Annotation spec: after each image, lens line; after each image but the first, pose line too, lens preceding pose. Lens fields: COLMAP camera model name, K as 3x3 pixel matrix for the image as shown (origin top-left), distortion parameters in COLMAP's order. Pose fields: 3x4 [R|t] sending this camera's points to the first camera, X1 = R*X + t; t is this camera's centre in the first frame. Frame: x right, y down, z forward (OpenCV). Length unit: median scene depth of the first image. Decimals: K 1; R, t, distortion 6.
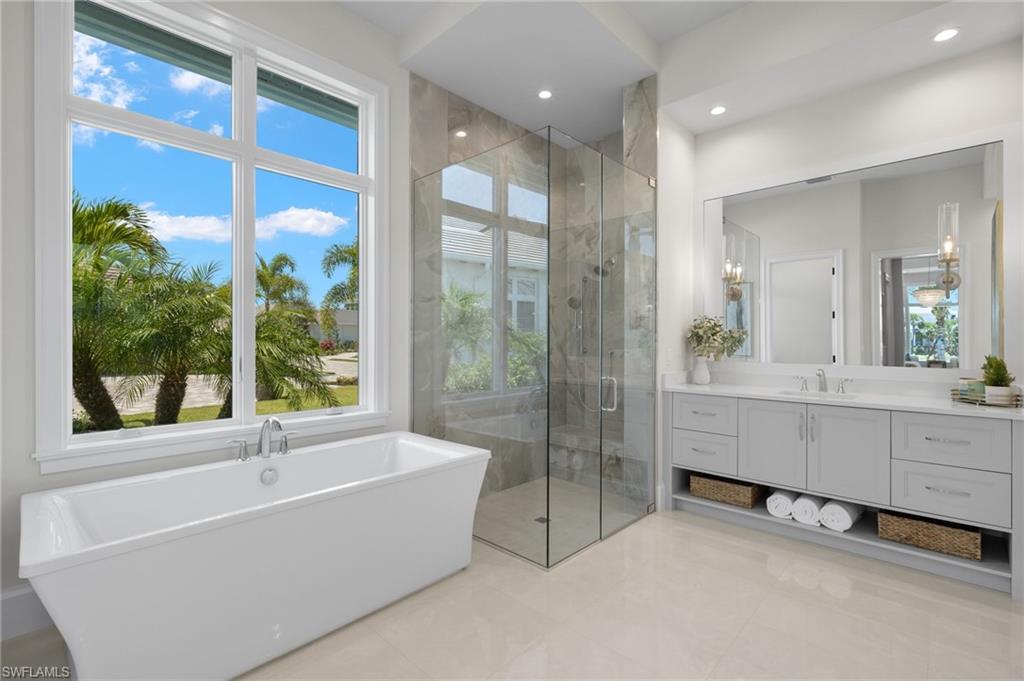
lens RADIAL K [[463.1, 0, 512.0], [0, 463.1, 340.5], [0, 0, 1]] dist [-0.000957, -0.000138]
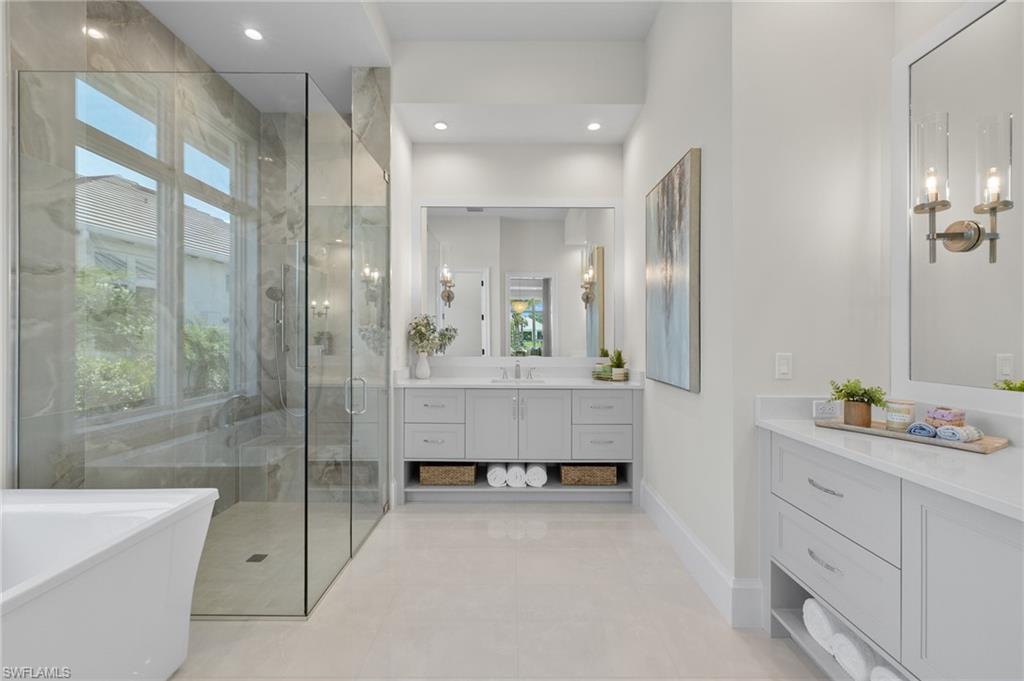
lens RADIAL K [[433.0, 0, 512.0], [0, 433.0, 340.5], [0, 0, 1]] dist [0.001425, 0.000261]
pose [[0.725914, -0.001846, 0.687783, -0.136896], [-0.003133, 0.999977, 0.005991, 0.000196], [-0.687778, -0.006504, 0.725892, 0.147036]]
